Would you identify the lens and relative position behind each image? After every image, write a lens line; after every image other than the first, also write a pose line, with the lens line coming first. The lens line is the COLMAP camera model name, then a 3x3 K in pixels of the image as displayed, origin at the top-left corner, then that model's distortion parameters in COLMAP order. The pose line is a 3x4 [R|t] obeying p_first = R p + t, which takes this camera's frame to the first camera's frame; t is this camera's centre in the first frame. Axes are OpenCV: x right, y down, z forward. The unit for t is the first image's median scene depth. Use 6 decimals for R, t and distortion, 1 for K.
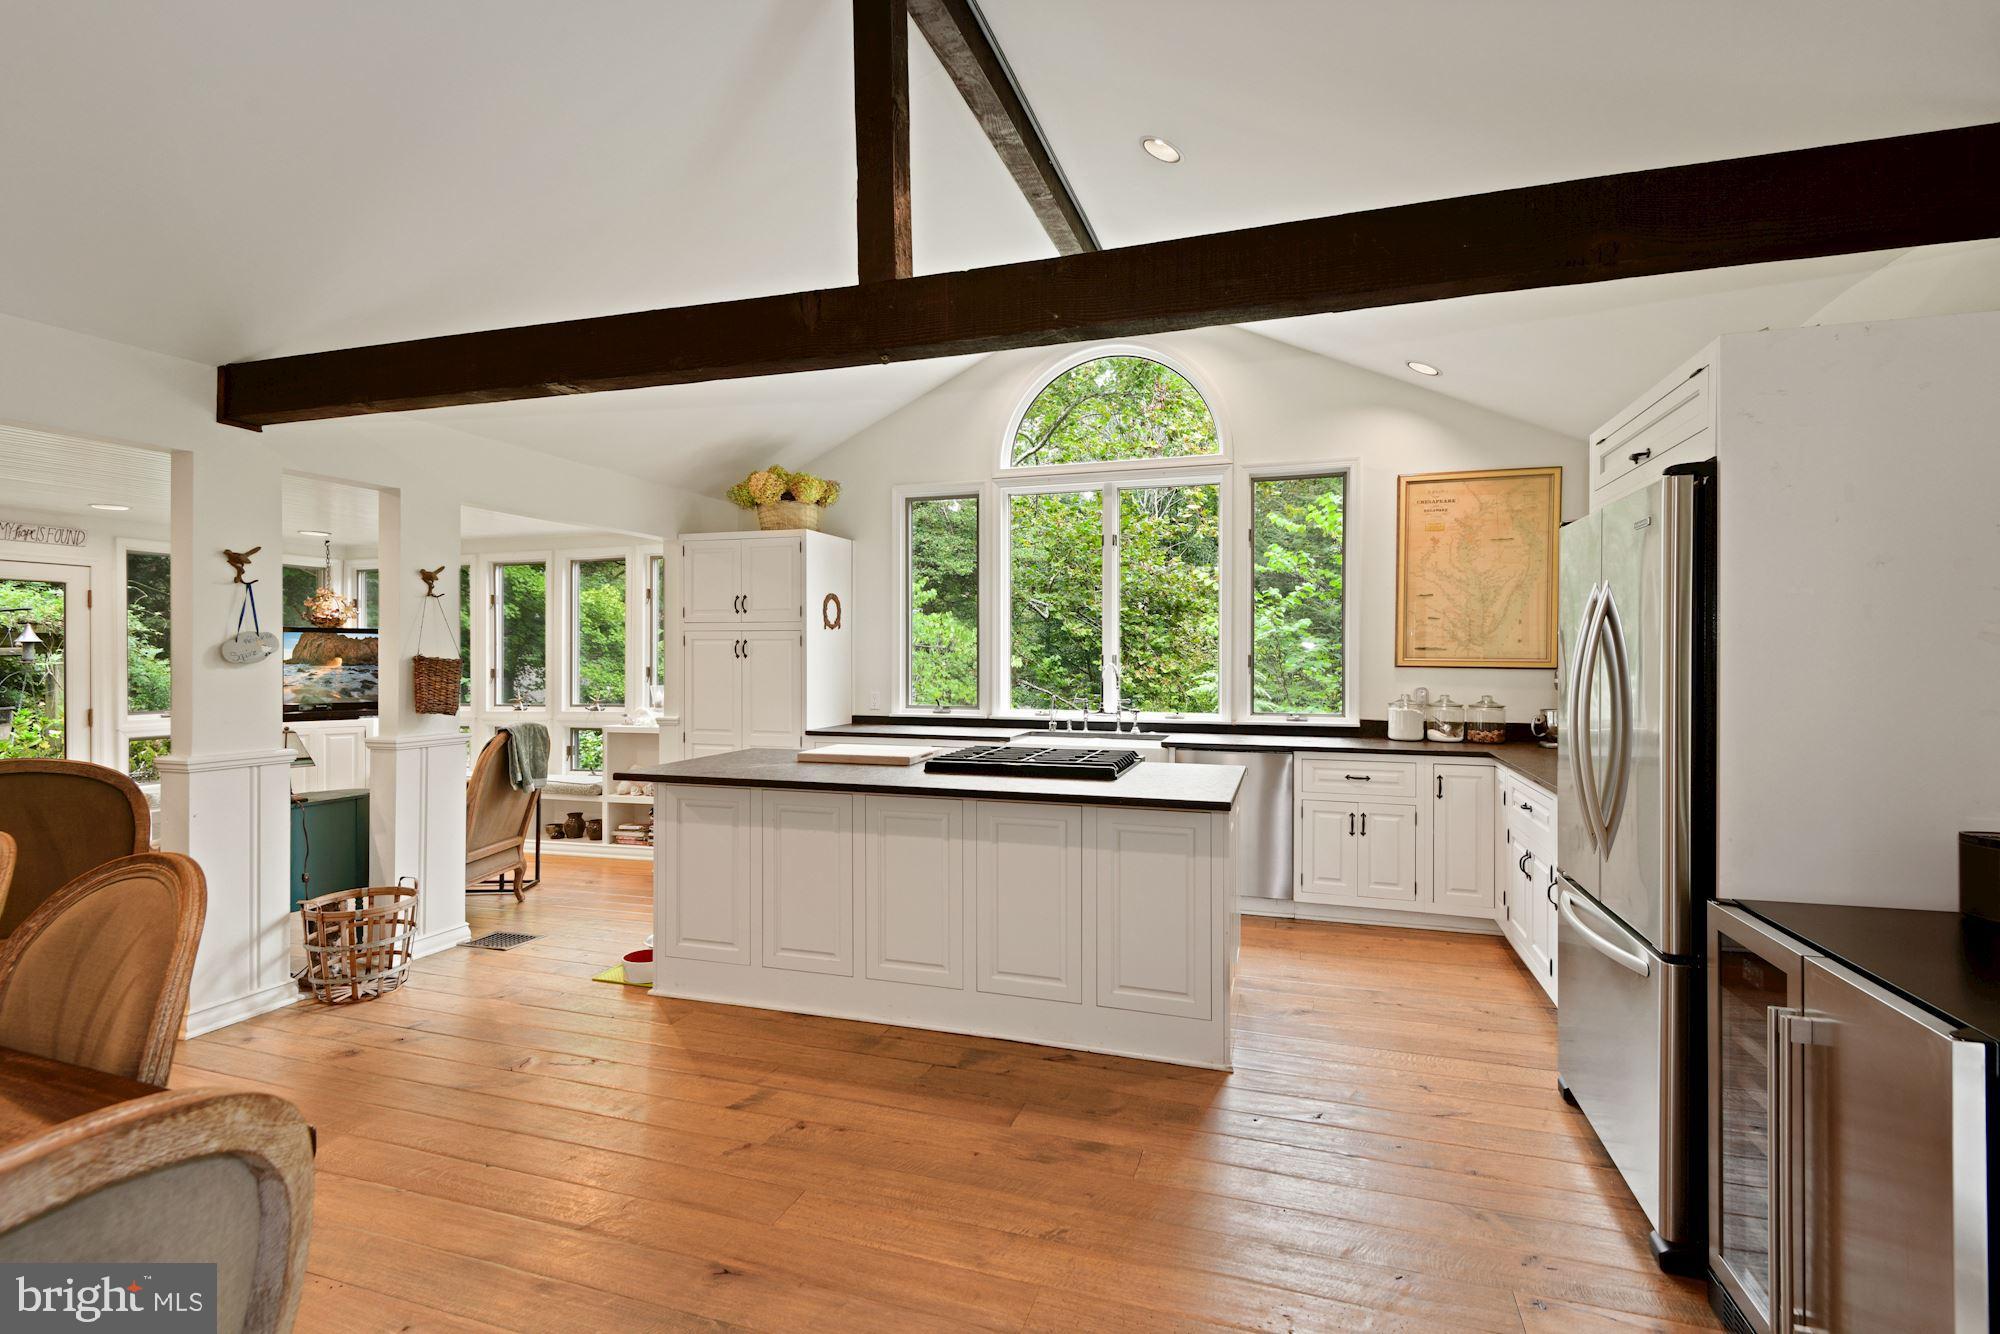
lens RADIAL K [[916.4, 0, 1003.4], [0, 916.4, 655.8], [0, 0, 1]] dist [-0.000126, -0.001338]
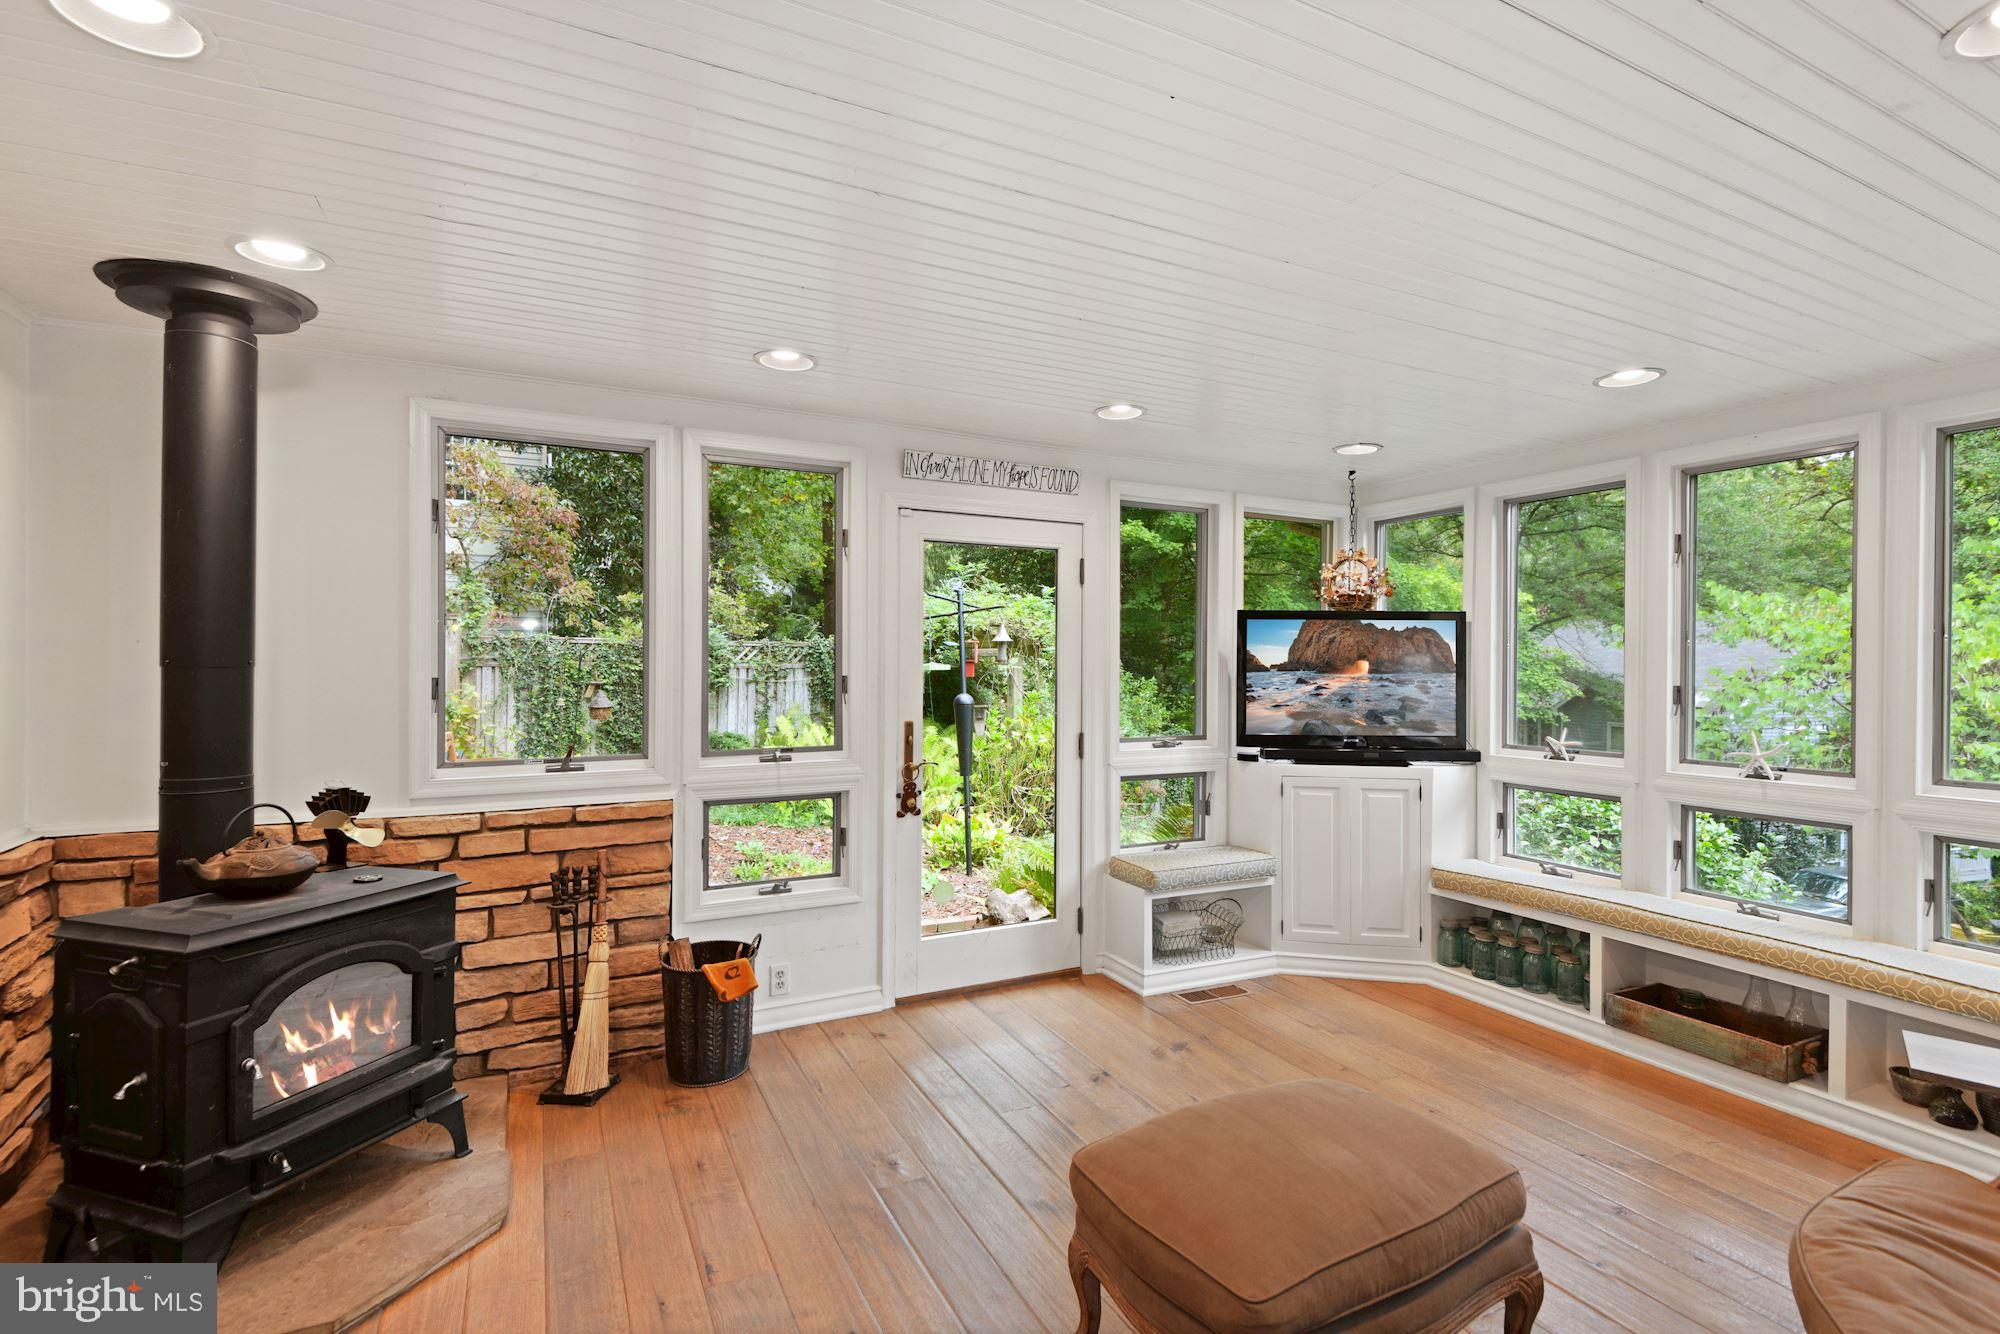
lens RADIAL K [[916.4, 0, 1004.3], [0, 916.4, 653.5], [0, 0, 1]] dist [-0.000126, -0.001338]
pose [[0.701448, 0.001491, -0.712719, -0.457194], [-0.007720, 0.999955, -0.005507, 0.002619], [0.712679, 0.009365, 0.701428, 0.397556]]
